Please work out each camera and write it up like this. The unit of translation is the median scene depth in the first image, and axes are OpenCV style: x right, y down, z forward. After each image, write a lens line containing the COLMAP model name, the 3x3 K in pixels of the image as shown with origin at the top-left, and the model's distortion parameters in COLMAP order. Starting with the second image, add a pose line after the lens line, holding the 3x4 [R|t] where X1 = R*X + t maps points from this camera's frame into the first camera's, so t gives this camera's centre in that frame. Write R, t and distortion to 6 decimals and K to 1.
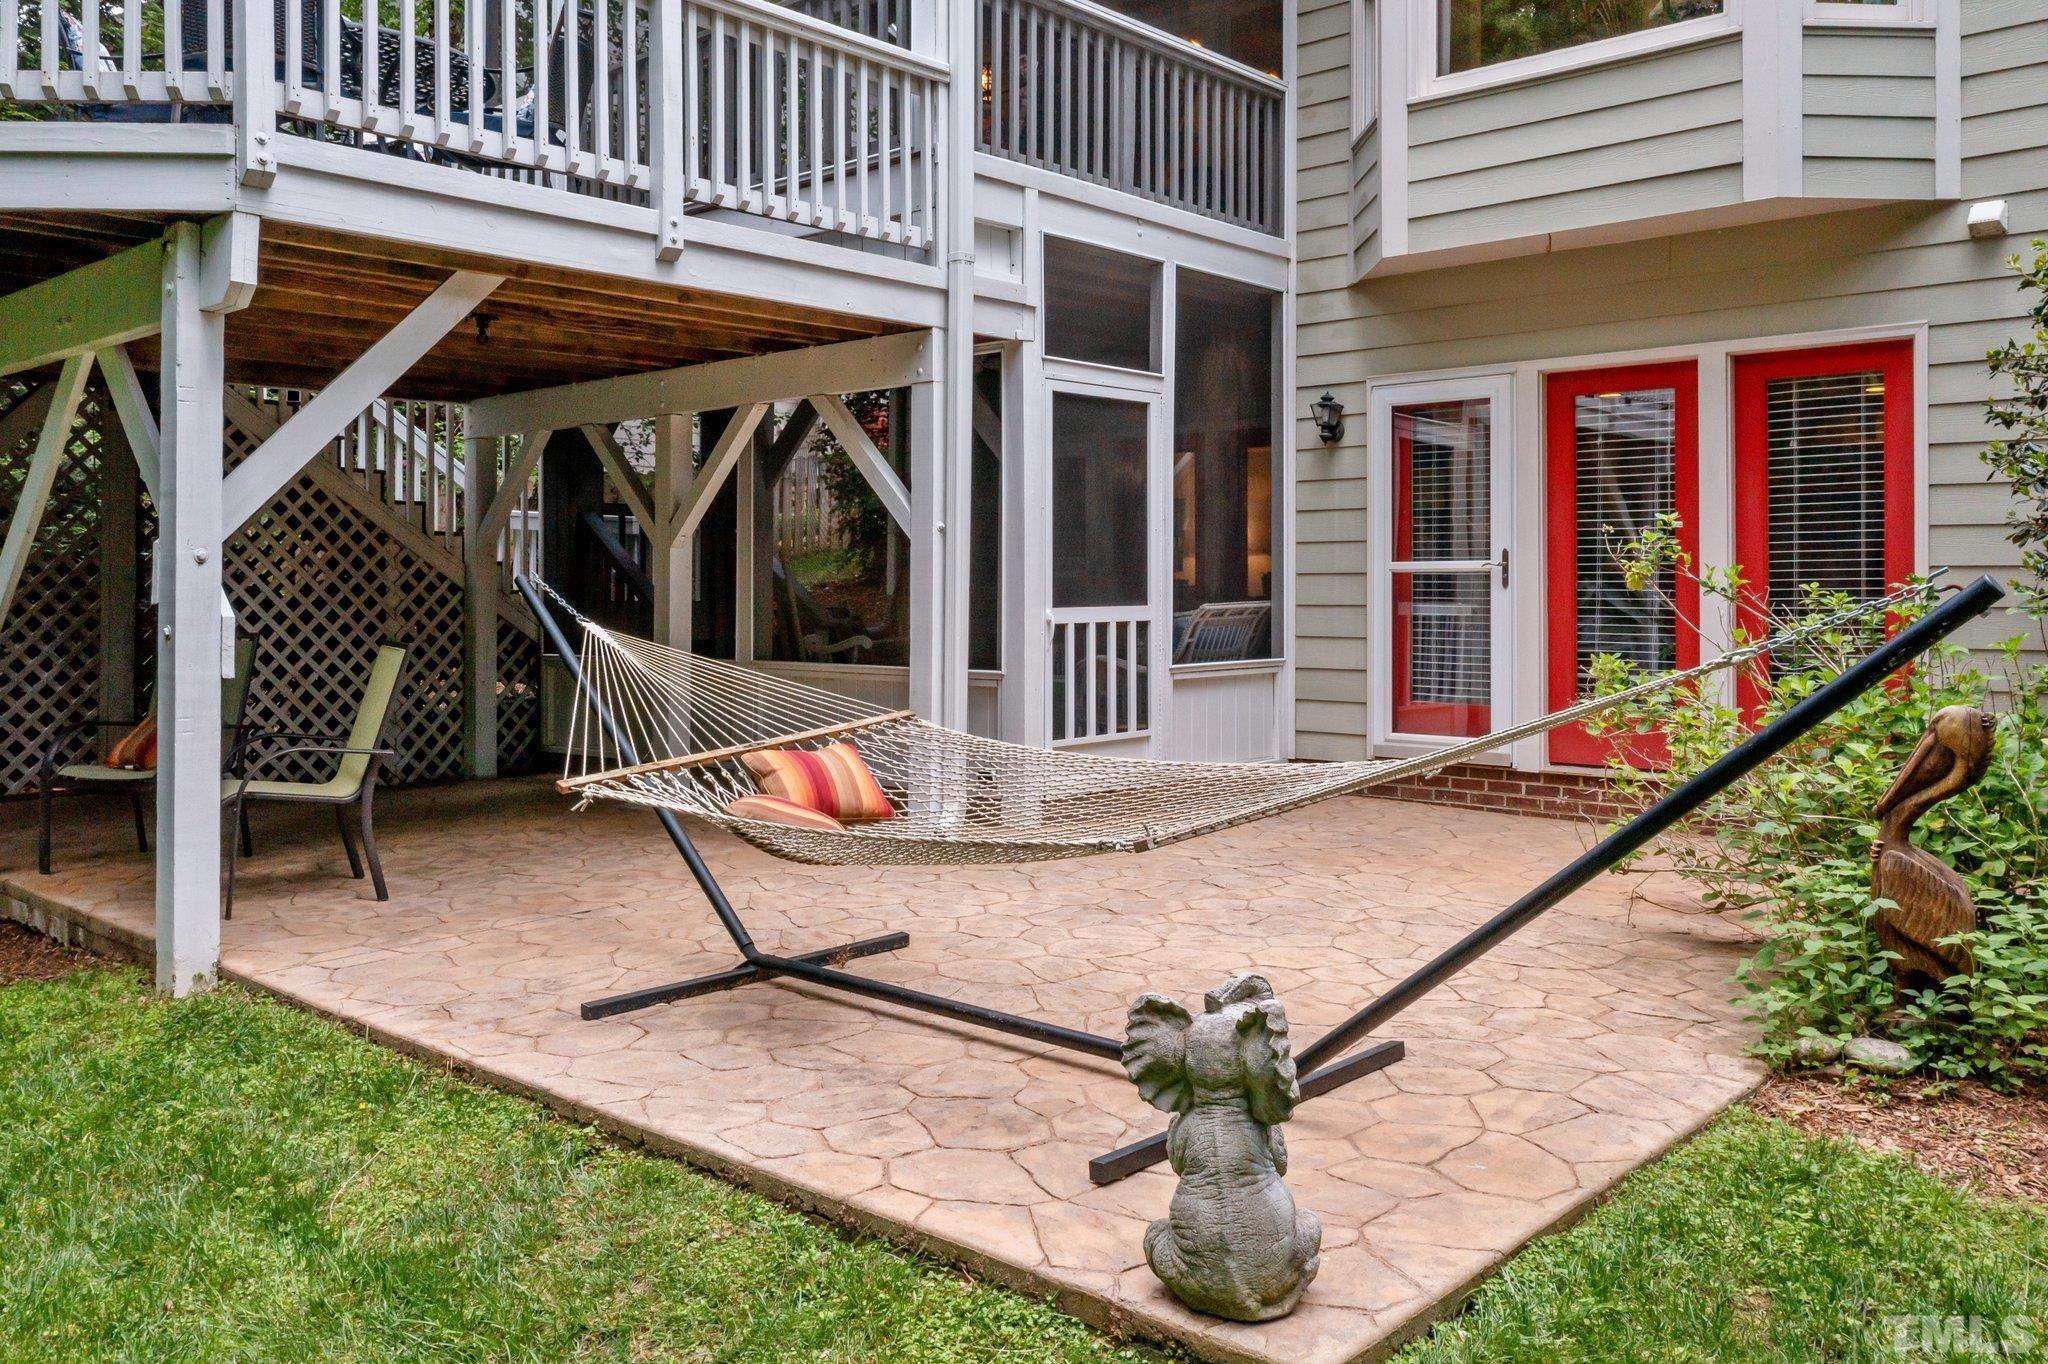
lens RADIAL K [[1654.8, 0, 1033.4], [0, 1654.8, 608.1], [0, 0, 1]] dist [0.008057, -0.003401]
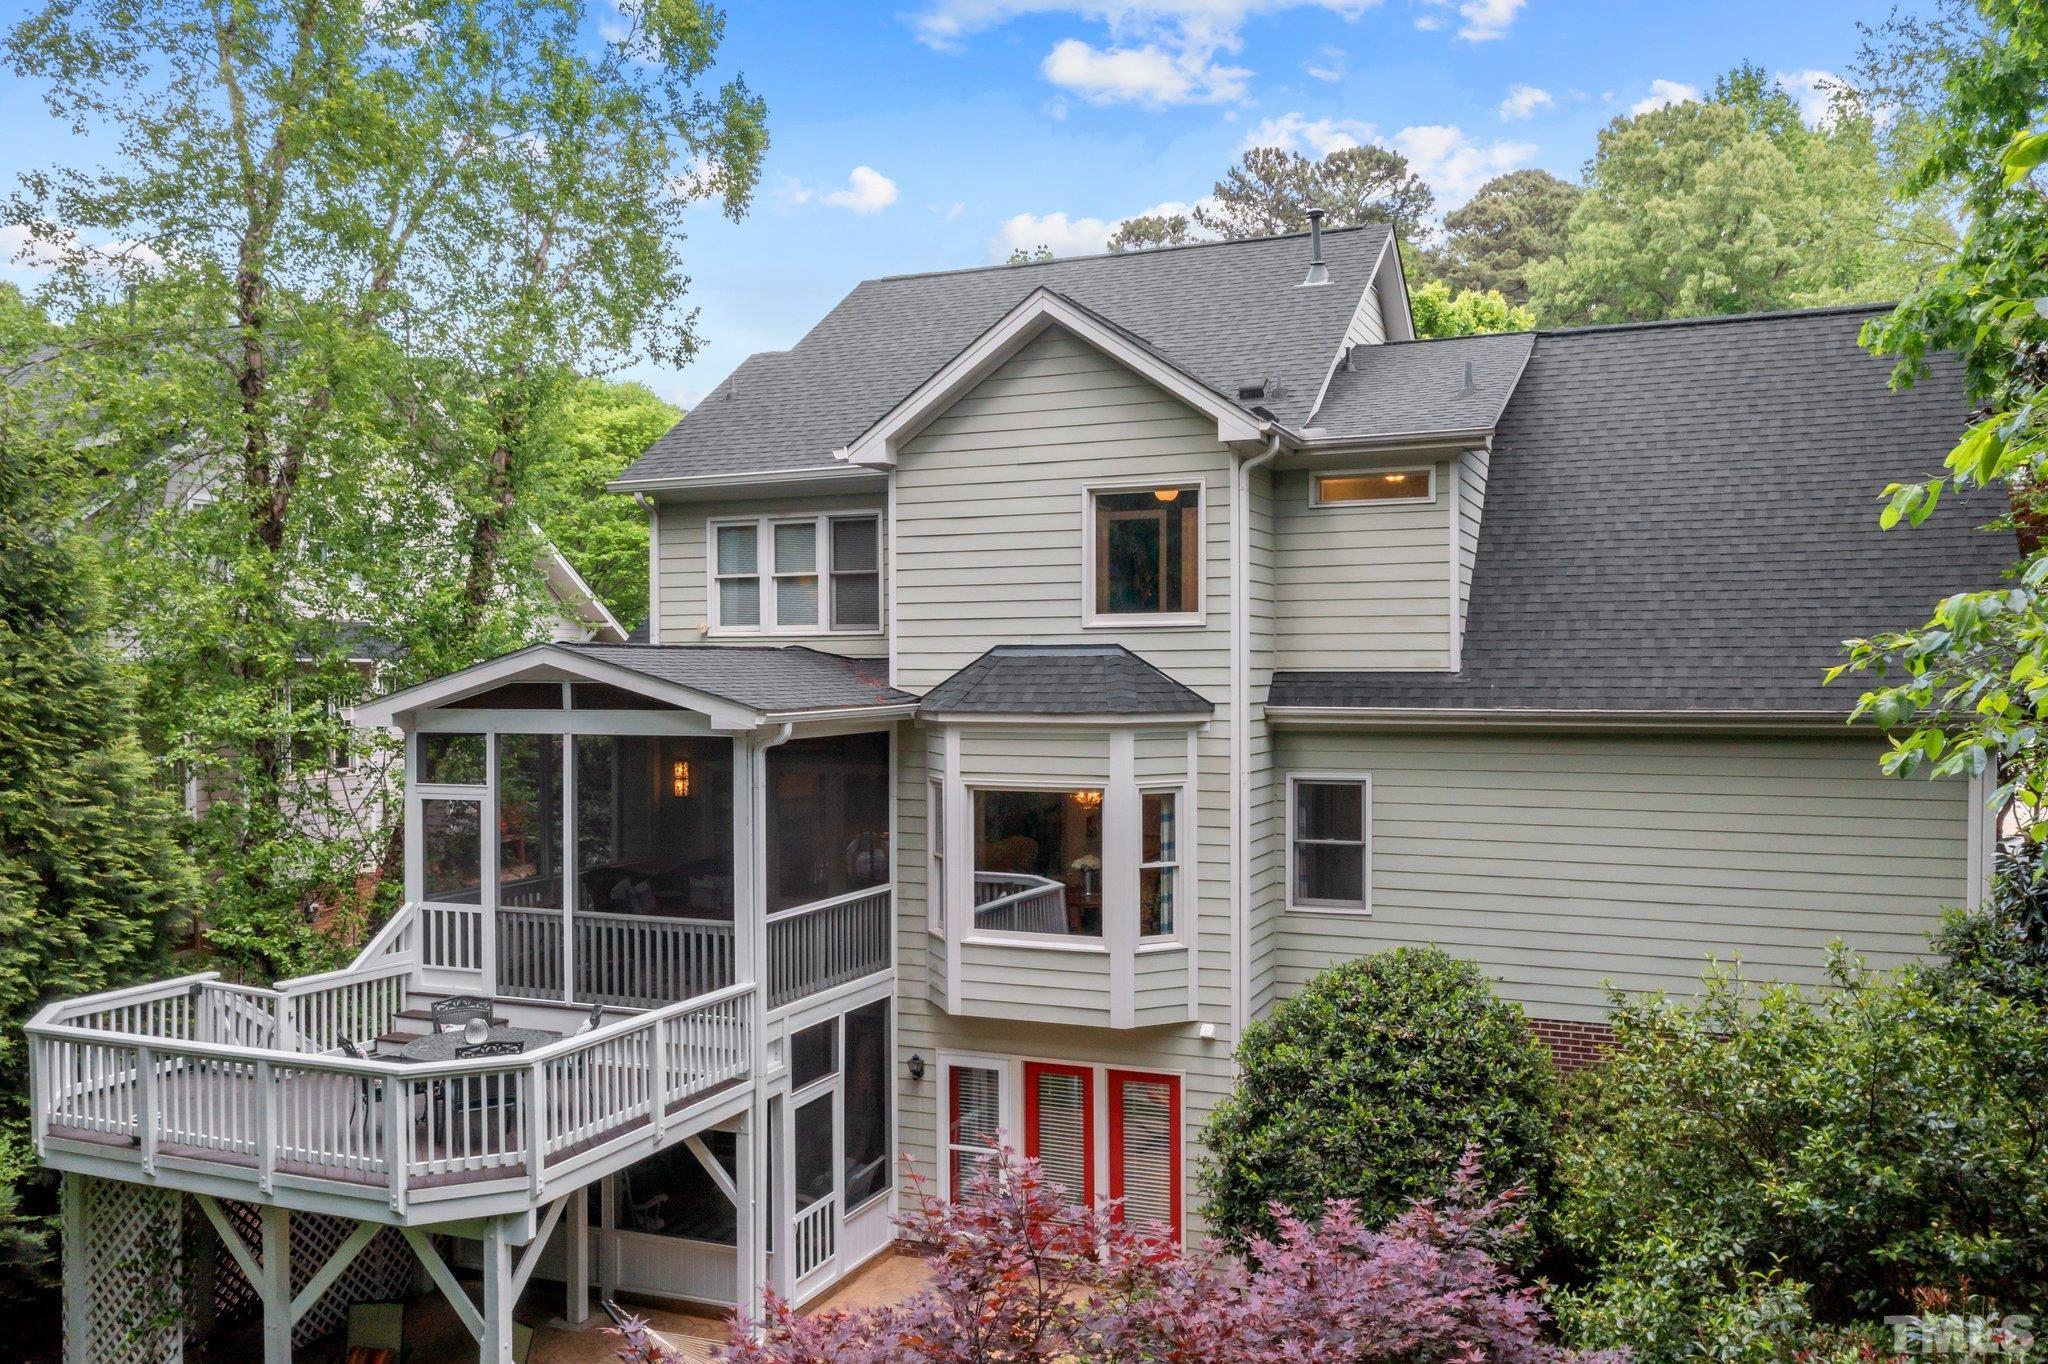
lens RADIAL K [[1655.6, 0, 1025.2], [0, 1655.6, 643.6], [0, 0, 1]] dist [-0.001584, -0.007490]
pose [[0.945244, -0.005224, 0.326322, -0.355258], [0.008400, 0.999930, -0.008324, -0.640387], [-0.326256, 0.010609, 0.945222, -0.940262]]
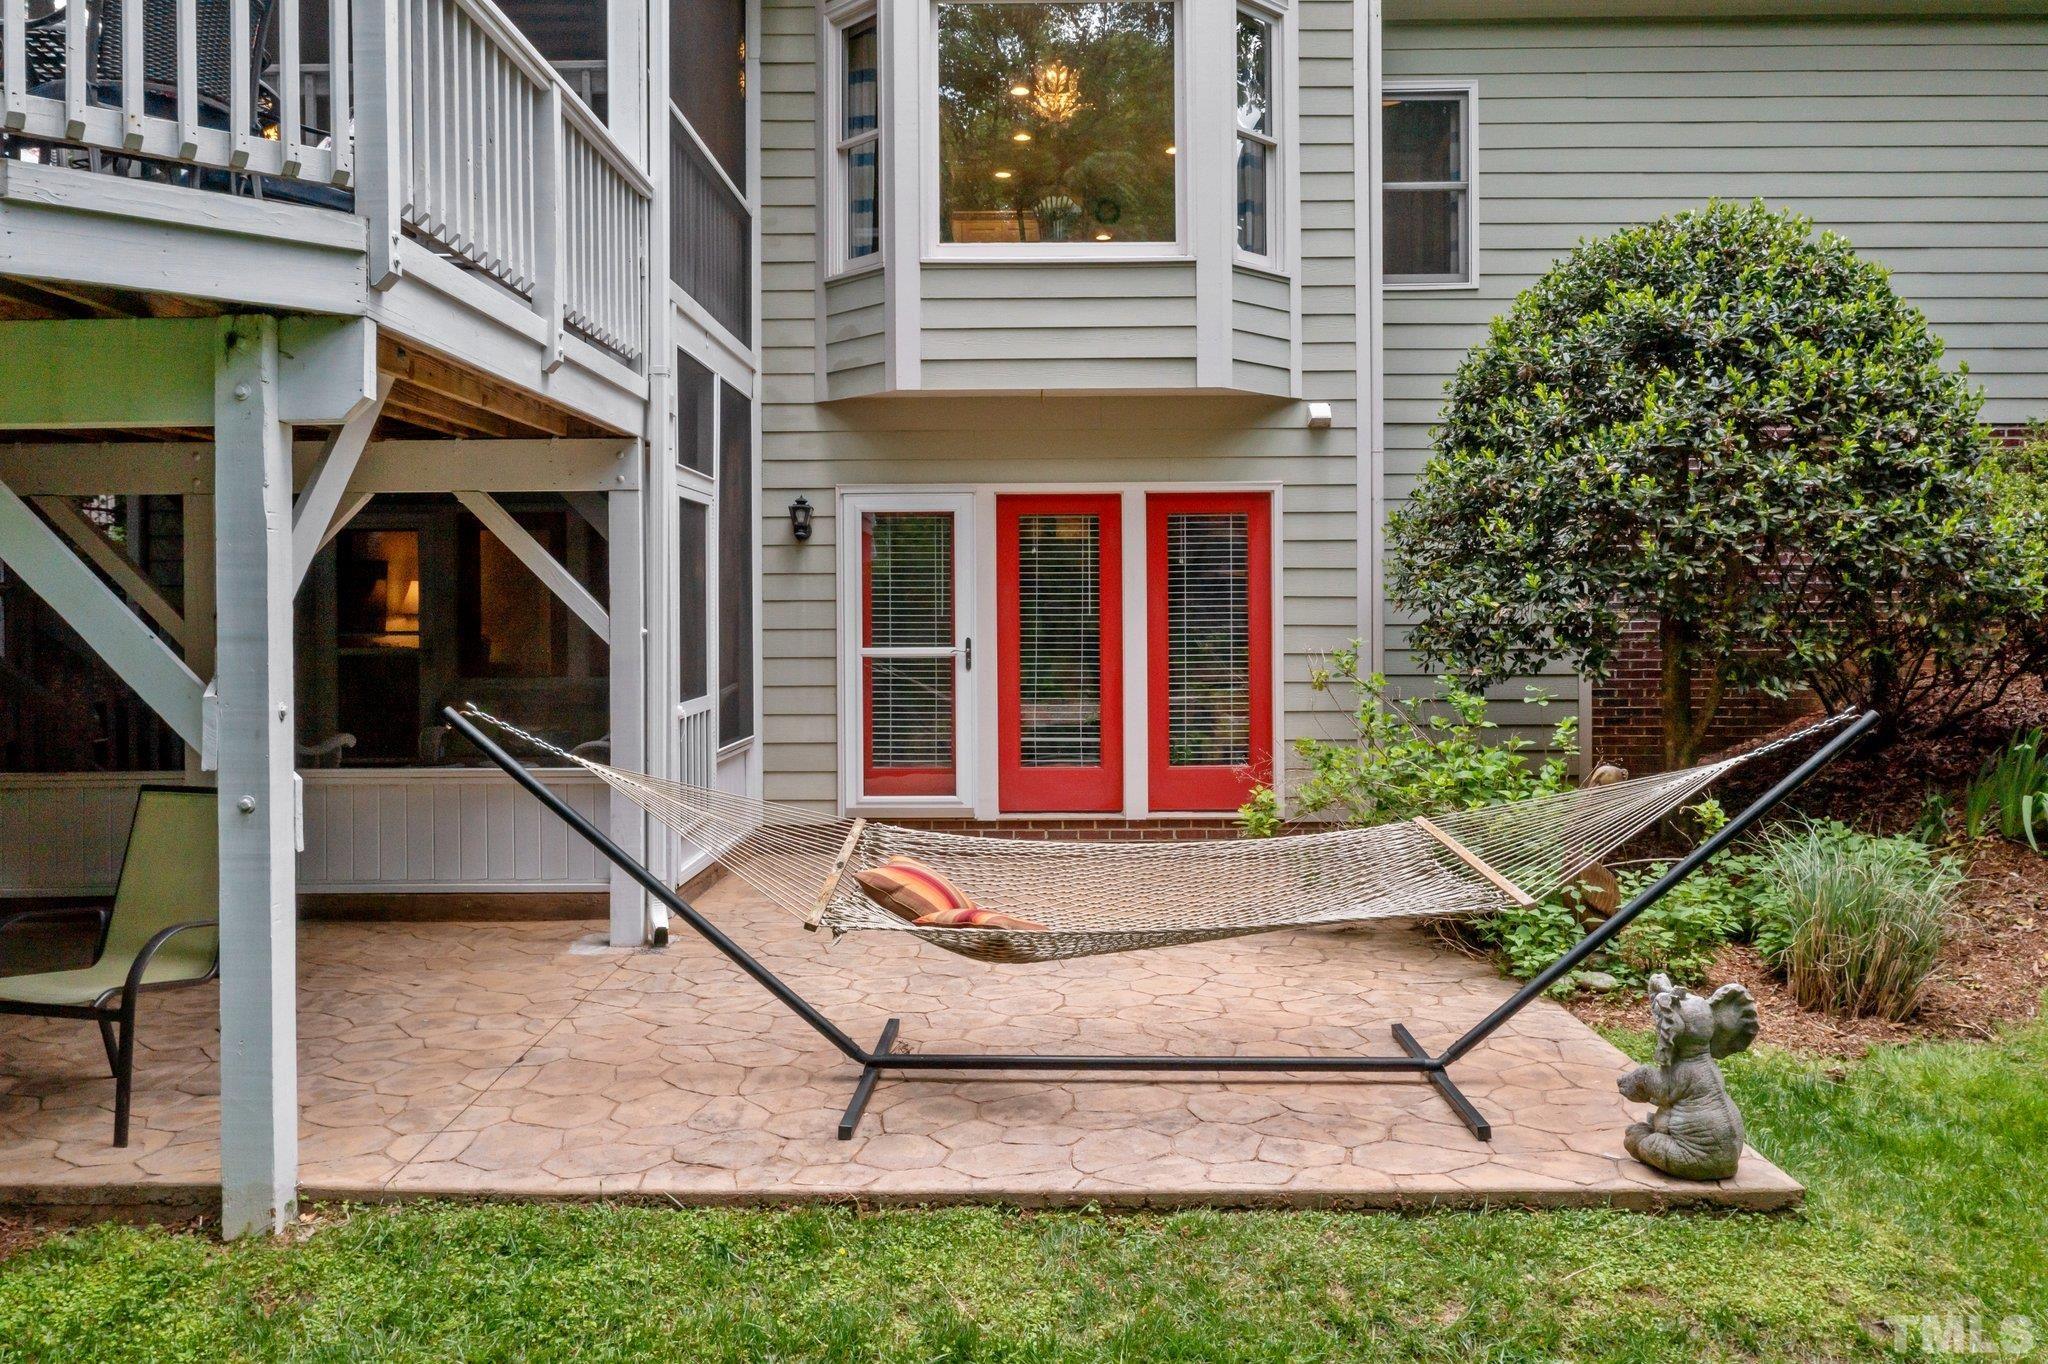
lens RADIAL K [[1655.6, 0, 1025.2], [0, 1655.6, 643.6], [0, 0, 1]] dist [-0.001584, -0.007490]
pose [[0.746669, -0.015862, 0.665007, -0.491303], [0.012140, 0.999874, 0.010218, -0.043848], [-0.665085, 0.000444, 0.746768, 0.073080]]
